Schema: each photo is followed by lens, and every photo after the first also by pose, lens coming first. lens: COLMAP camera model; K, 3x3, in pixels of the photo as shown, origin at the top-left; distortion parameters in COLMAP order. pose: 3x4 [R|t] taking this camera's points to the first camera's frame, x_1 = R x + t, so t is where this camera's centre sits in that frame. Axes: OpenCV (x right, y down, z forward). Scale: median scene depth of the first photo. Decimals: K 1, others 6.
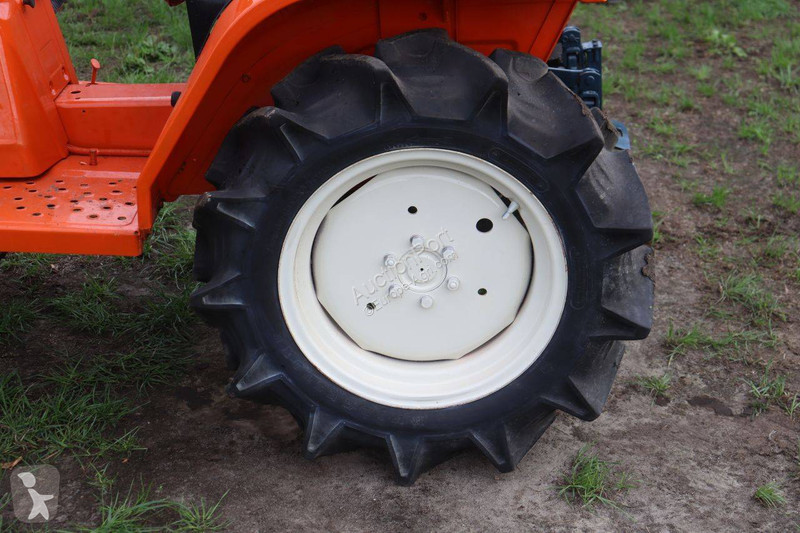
lens RADIAL K [[1169.3, 0, 400.0], [0, 1169.3, 266.5], [0, 0, 1]] dist [0.015947, 0.093510]
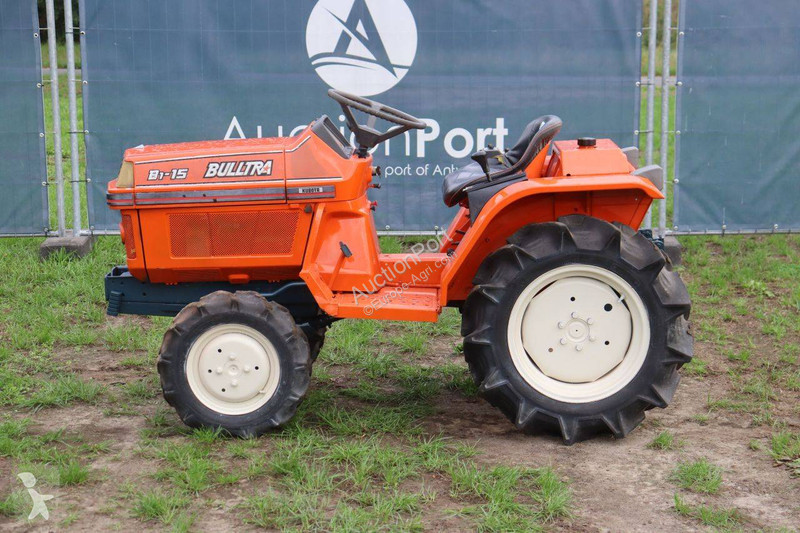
lens RADIAL K [[1326.2, 0, 400.0], [0, 1326.2, 266.5], [0, 0, 1]] dist [0.065396, -0.019672]
pose [[0.999346, 0.012938, -0.033769, -0.209621], [-0.021508, 0.963339, -0.267423, 0.513906], [0.029071, 0.267974, 0.962987, -1.239912]]
